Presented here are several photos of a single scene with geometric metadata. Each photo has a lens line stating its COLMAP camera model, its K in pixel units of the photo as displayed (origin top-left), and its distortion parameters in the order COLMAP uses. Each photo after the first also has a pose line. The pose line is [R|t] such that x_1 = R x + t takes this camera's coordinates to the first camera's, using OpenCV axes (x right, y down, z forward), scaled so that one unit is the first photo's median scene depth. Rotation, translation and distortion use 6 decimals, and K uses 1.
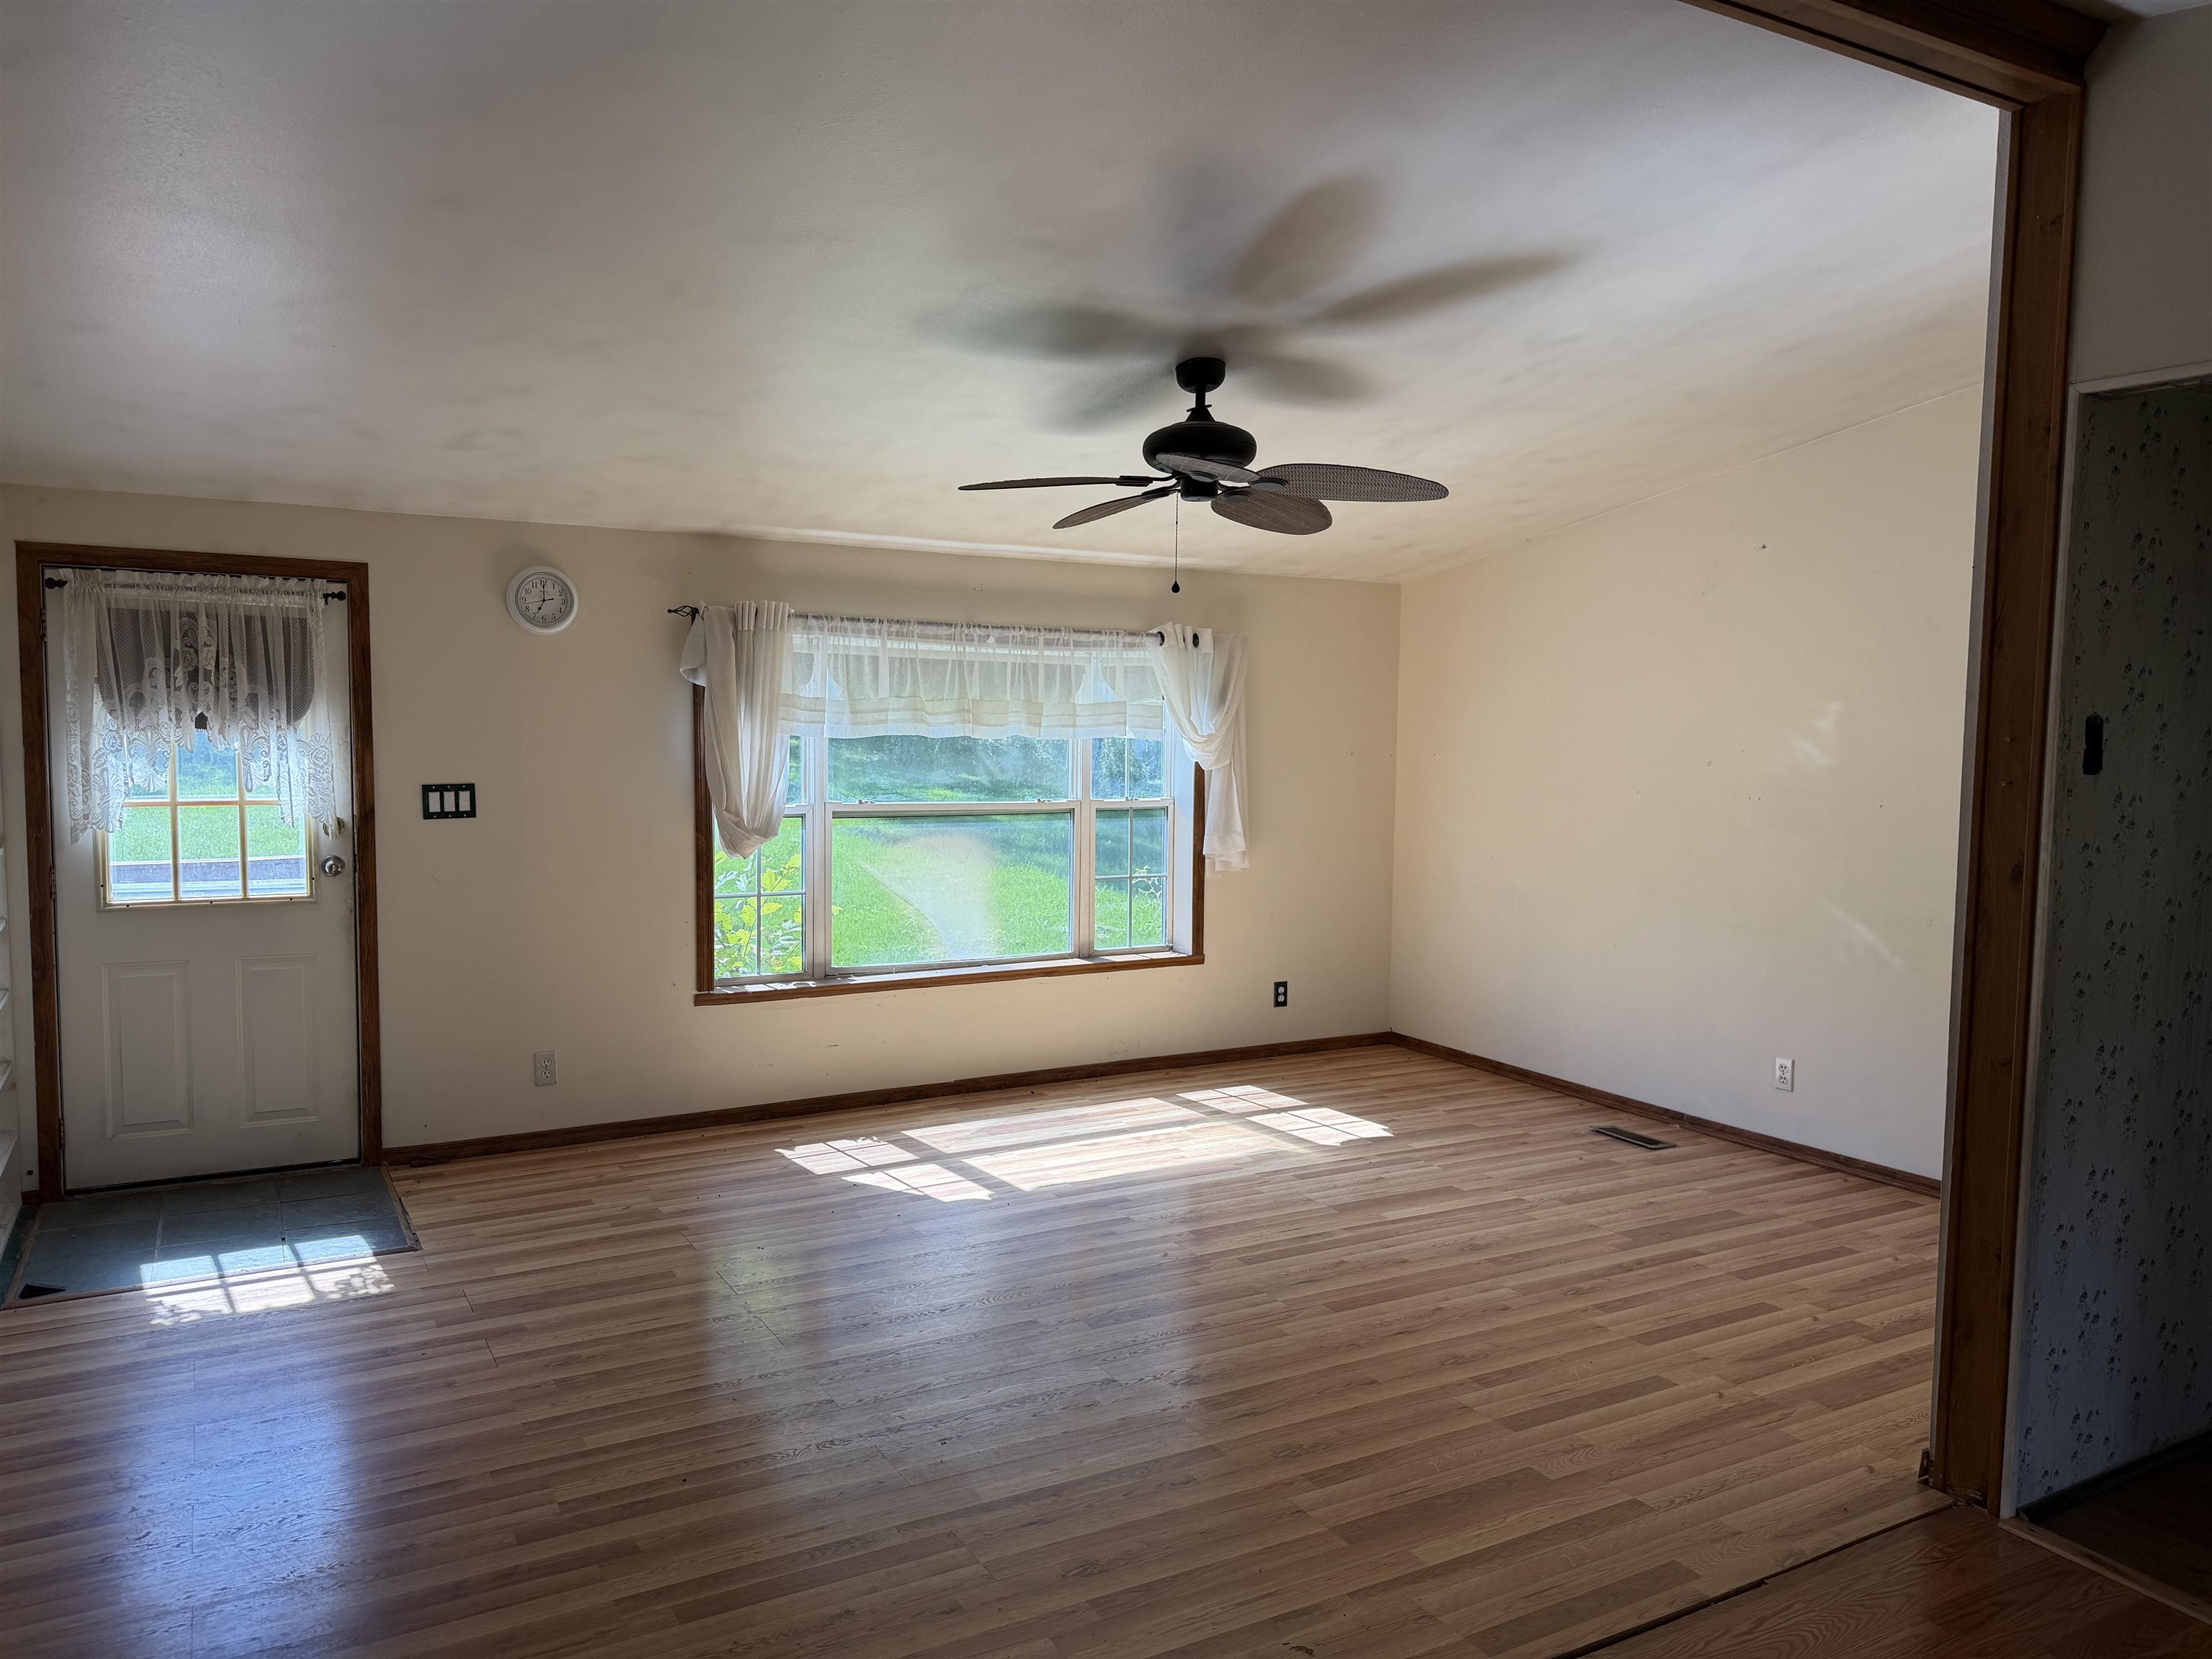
lens RADIAL K [[1593.5, 0, 1106.0], [0, 1593.5, 829.5], [0, 0, 1]] dist [0.002207, -0.041308]
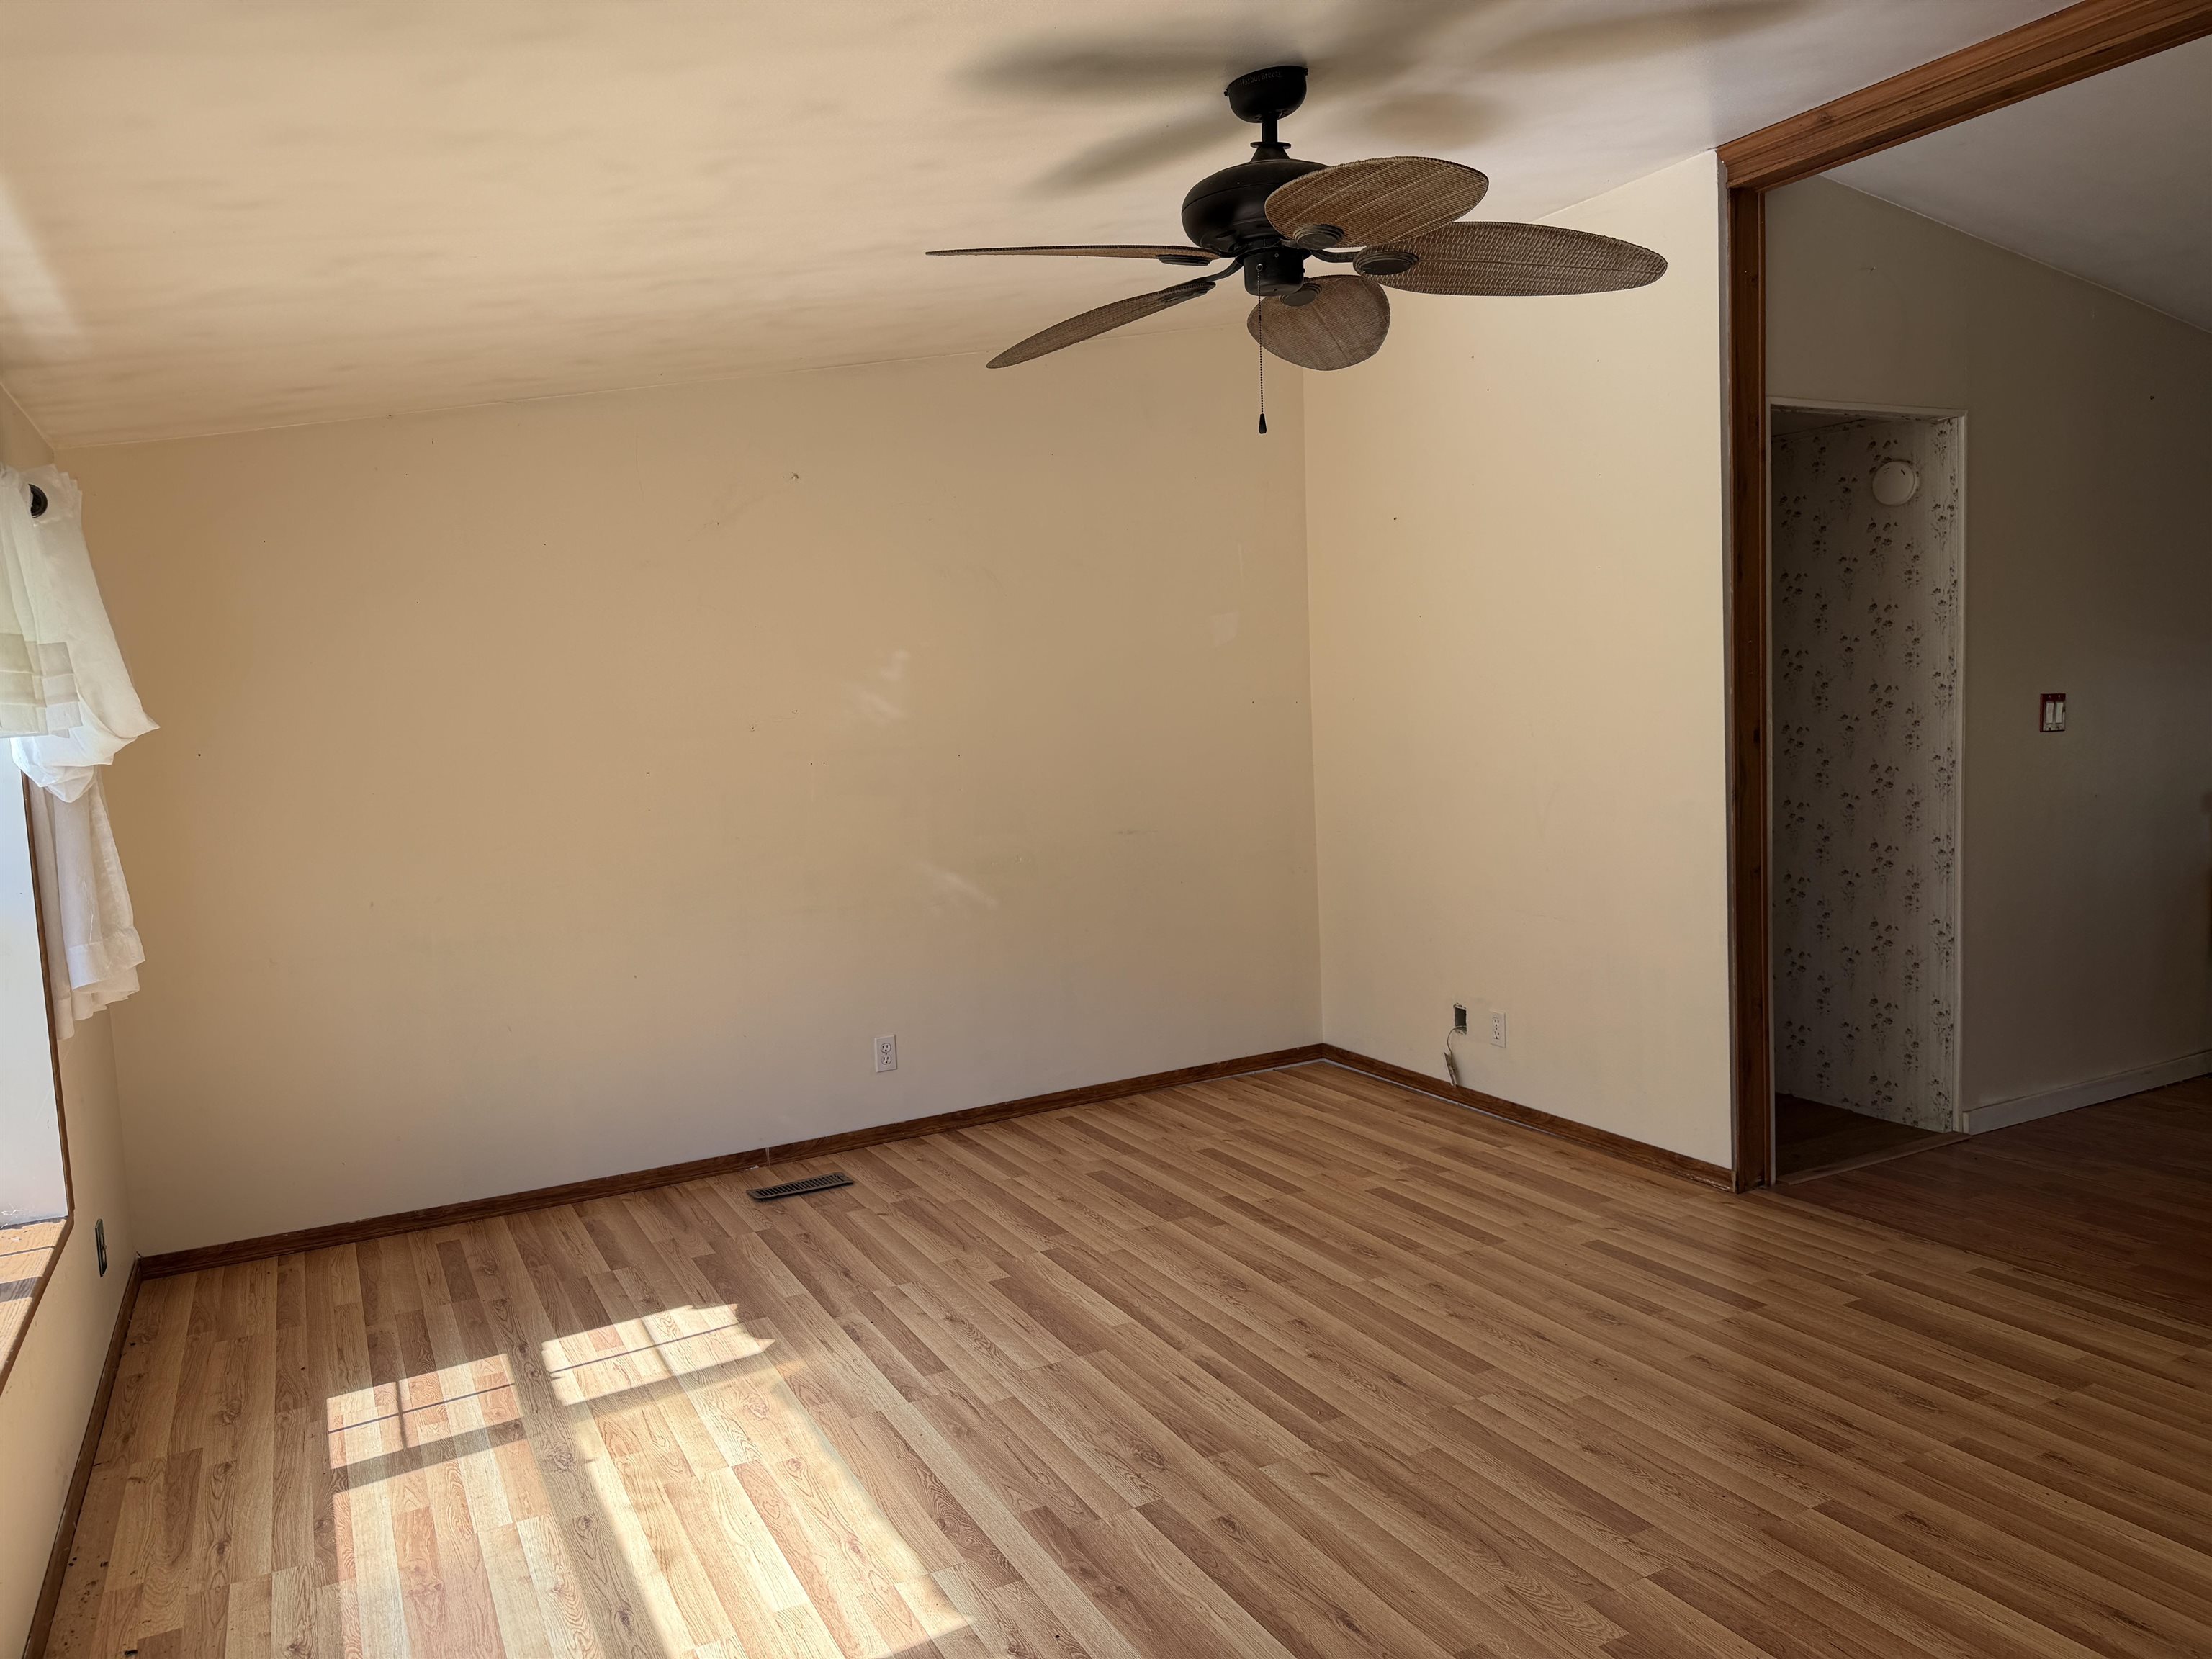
lens RADIAL K [[1557.8, 0, 1094.9], [0, 1557.8, 823.2], [0, 0, 1]] dist [0.001758, -0.010923]
pose [[0.020629, -0.105845, 0.994169, -0.475030], [0.110315, 0.988550, 0.102958, -0.060915], [-0.993683, 0.107548, 0.032069, 0.866776]]
